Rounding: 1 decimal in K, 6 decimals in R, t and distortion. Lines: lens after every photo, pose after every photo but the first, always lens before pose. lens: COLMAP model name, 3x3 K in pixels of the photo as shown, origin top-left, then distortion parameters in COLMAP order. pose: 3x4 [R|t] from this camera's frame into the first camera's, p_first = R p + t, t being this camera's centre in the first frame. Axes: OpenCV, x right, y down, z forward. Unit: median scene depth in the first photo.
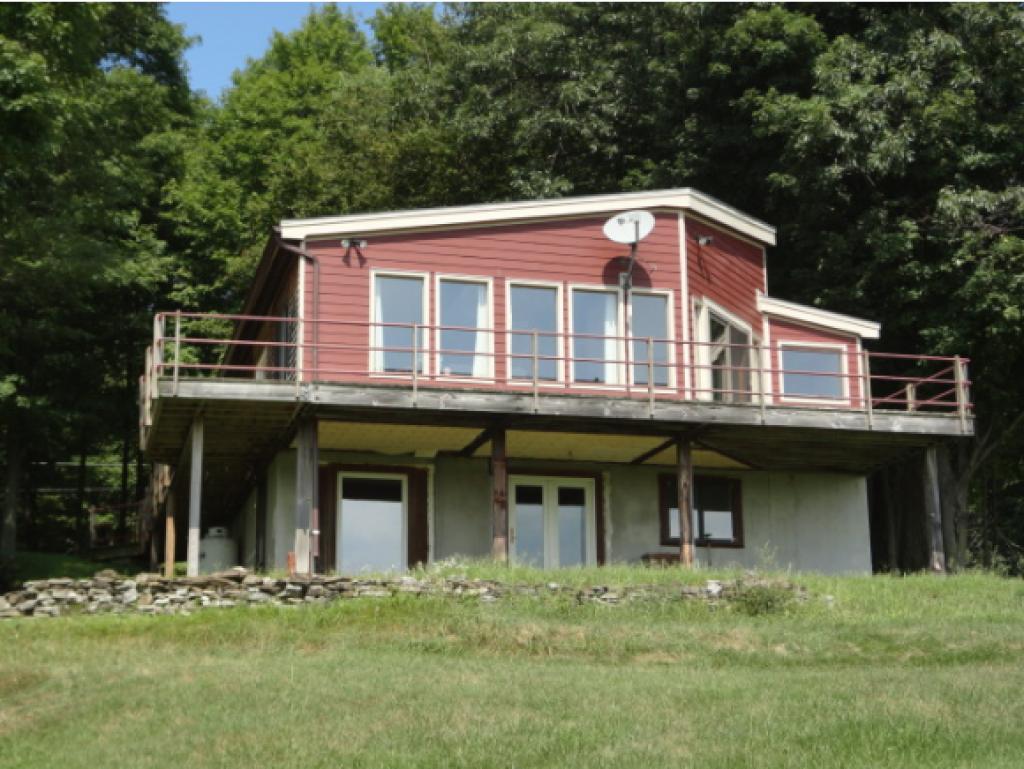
lens RADIAL K [[1630.2, 0, 511.2], [0, 1630.2, 371.0], [0, 0, 1]] dist [0.001799, -0.001154]
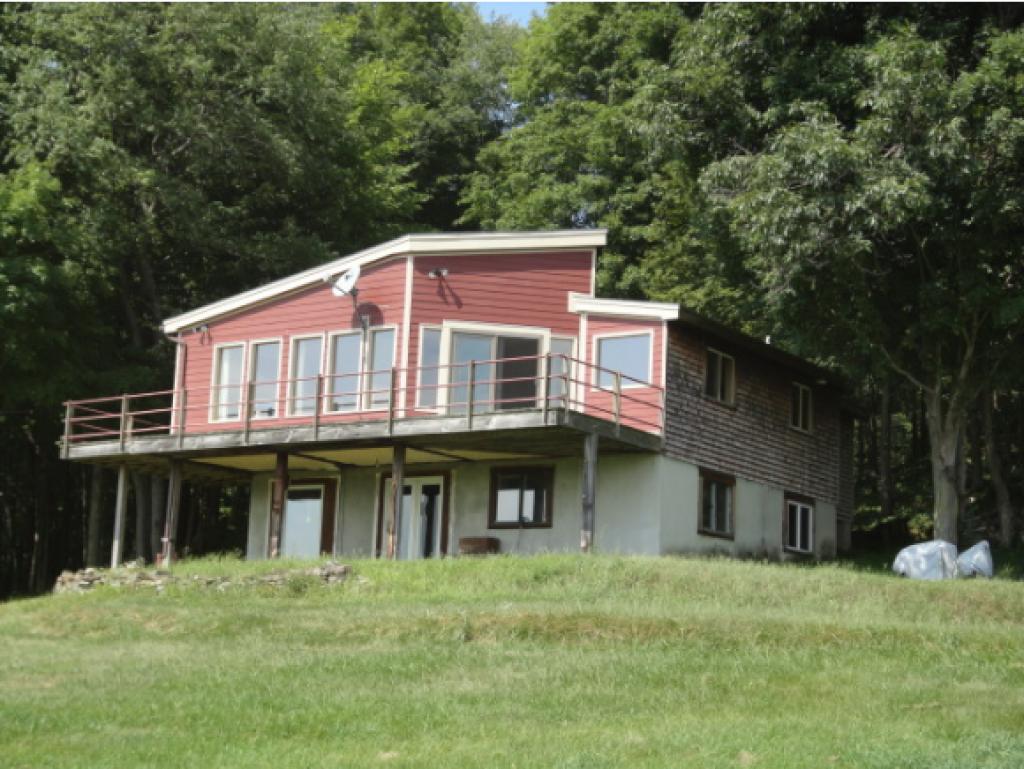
lens RADIAL K [[1630.2, 0, 511.2], [0, 1630.2, 371.0], [0, 0, 1]] dist [0.001799, -0.001154]
pose [[0.653538, -0.107182, -0.749266, 1.070261], [0.143065, 0.989571, -0.016771, 0.017627], [0.743250, -0.096233, 0.662056, 0.264049]]
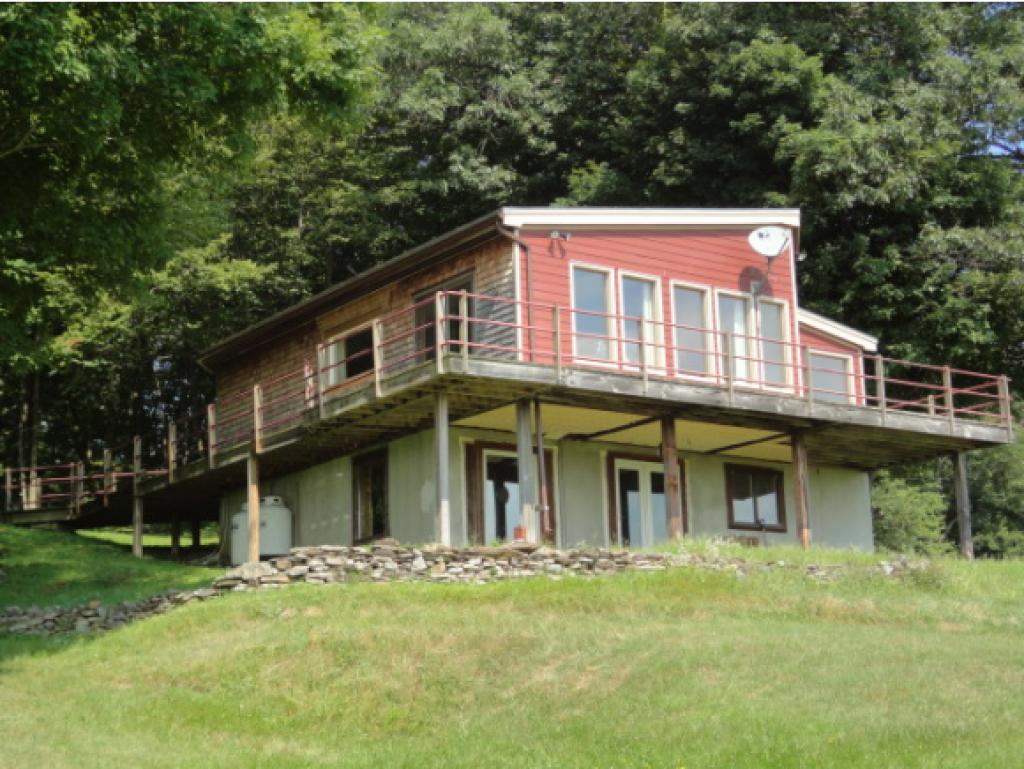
lens RADIAL K [[1698.6, 0, 512.0], [0, 1698.6, 384.5], [0, 0, 1]] dist [0.014204, -0.013578]
pose [[0.934590, 0.059255, 0.350756, -0.486273], [-0.068053, 0.997600, 0.012798, 0.005765], [-0.349156, -0.035831, 0.936379, -0.020550]]
